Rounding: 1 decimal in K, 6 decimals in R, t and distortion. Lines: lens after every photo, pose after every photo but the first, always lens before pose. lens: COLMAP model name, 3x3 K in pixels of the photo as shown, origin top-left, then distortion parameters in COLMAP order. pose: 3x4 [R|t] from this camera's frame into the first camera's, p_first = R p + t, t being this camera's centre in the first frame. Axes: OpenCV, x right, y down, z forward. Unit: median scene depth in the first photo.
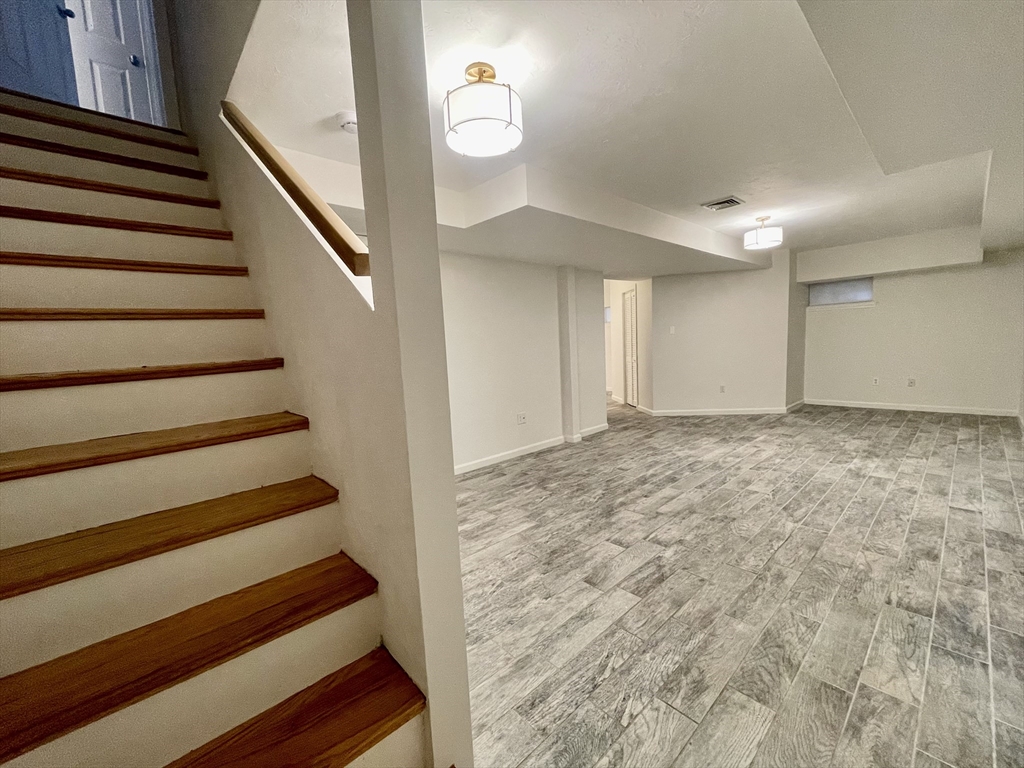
lens RADIAL K [[416.4, 0, 510.3], [0, 416.4, 384.8], [0, 0, 1]] dist [-0.001669, 0.000639]
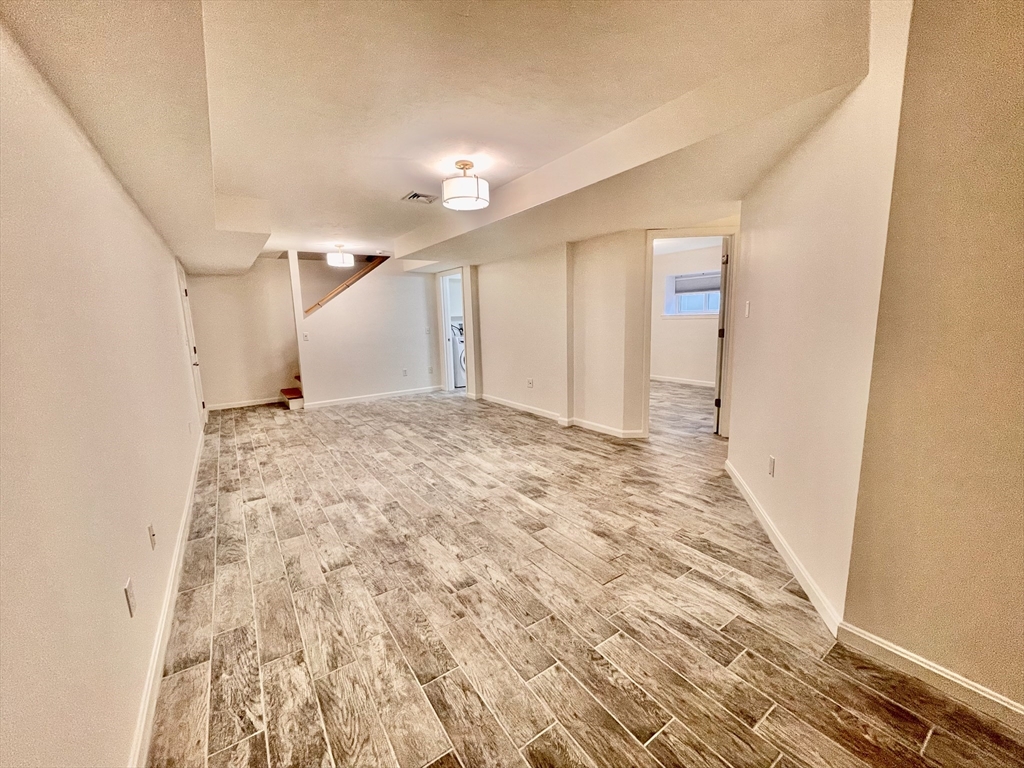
lens RADIAL K [[416.4, 0, 510.3], [0, 416.4, 384.8], [0, 0, 1]] dist [-0.001669, 0.000639]
pose [[-0.134735, 0.212958, -0.967727, 1.617506], [-0.063492, 0.972770, 0.222908, -0.242768], [0.988845, 0.091476, -0.117545, 1.428205]]
